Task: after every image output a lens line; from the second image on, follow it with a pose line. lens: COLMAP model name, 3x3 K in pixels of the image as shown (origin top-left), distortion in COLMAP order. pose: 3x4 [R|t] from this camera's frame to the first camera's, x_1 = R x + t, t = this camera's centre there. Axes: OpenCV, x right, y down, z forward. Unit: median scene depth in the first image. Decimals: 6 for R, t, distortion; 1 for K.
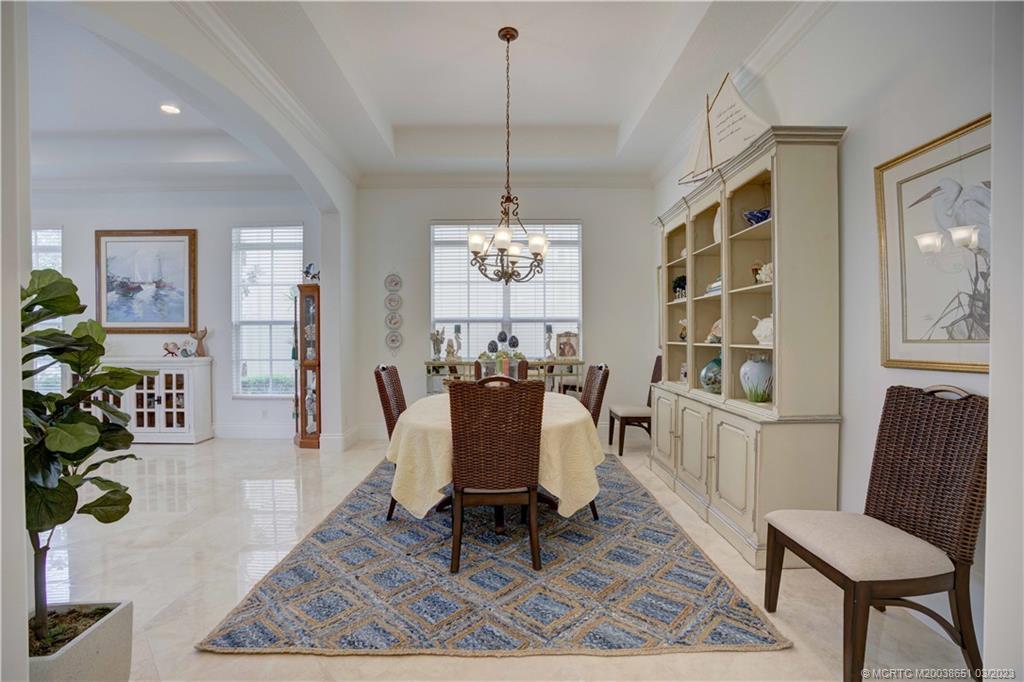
lens RADIAL K [[467.3, 0, 511.3], [0, 467.3, 342.5], [0, 0, 1]] dist [-0.067194, 0.024863]
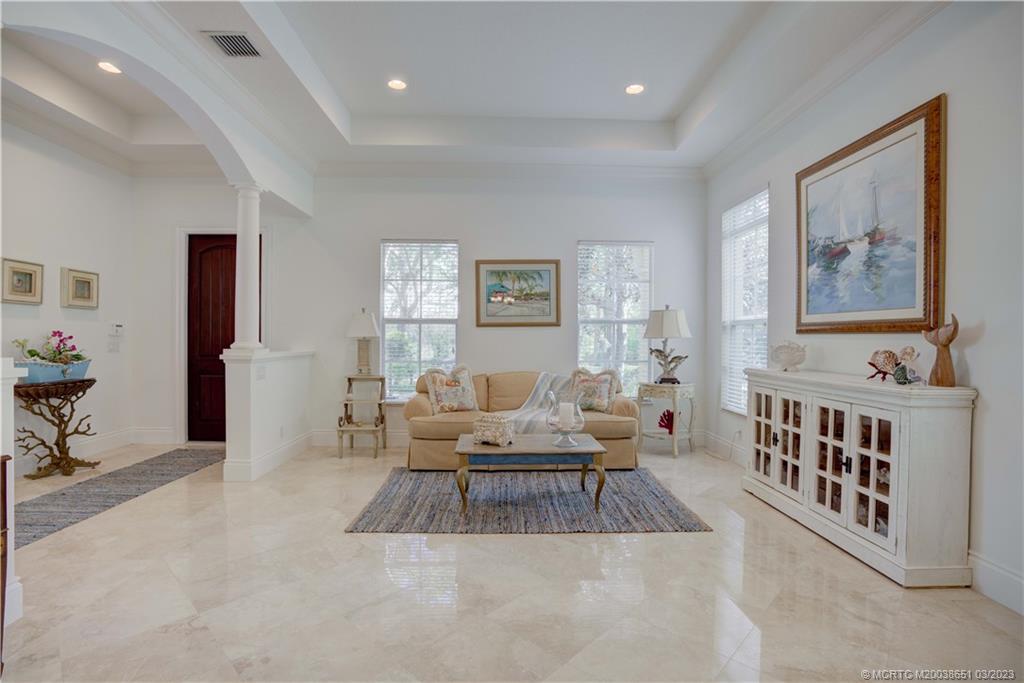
lens RADIAL K [[486.7, 0, 509.8], [0, 486.7, 342.7], [0, 0, 1]] dist [-0.055219, 0.019469]
pose [[0.017623, 0.013579, -0.999752, -0.252873], [-0.018834, 0.999735, 0.013247, -0.007934], [0.999667, 0.018596, 0.017874, 0.596471]]
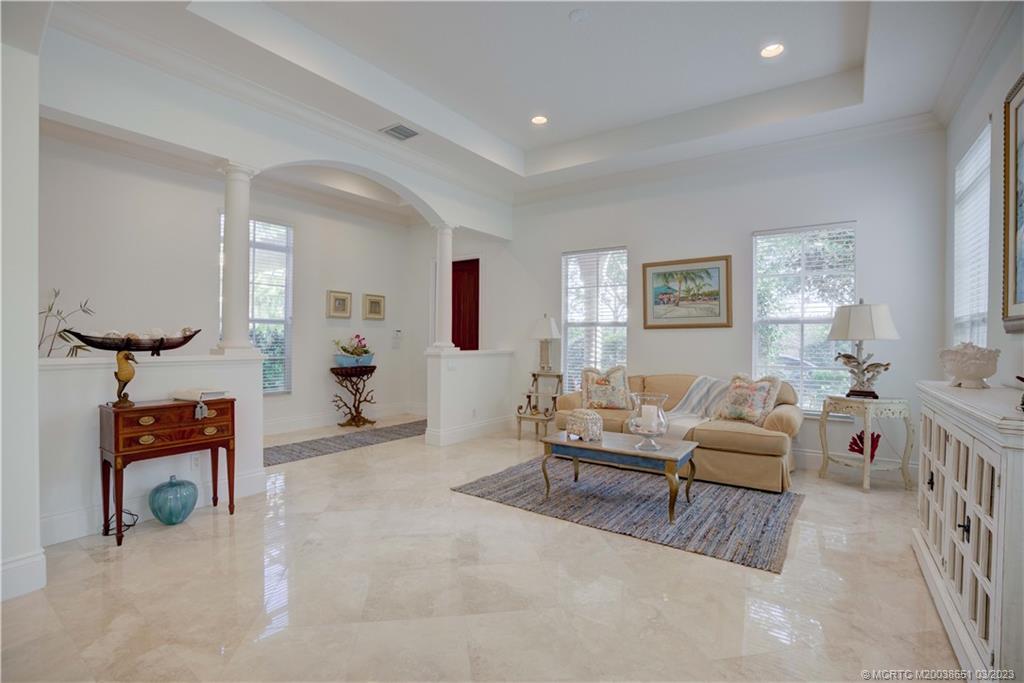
lens RADIAL K [[467.3, 0, 511.2], [0, 467.3, 342.6], [0, 0, 1]] dist [-0.067194, 0.024863]
pose [[-0.584681, 0.004195, -0.811252, -0.303944], [-0.016859, 0.999708, 0.017320, -0.009627], [0.811088, 0.023804, -0.584440, 0.895462]]
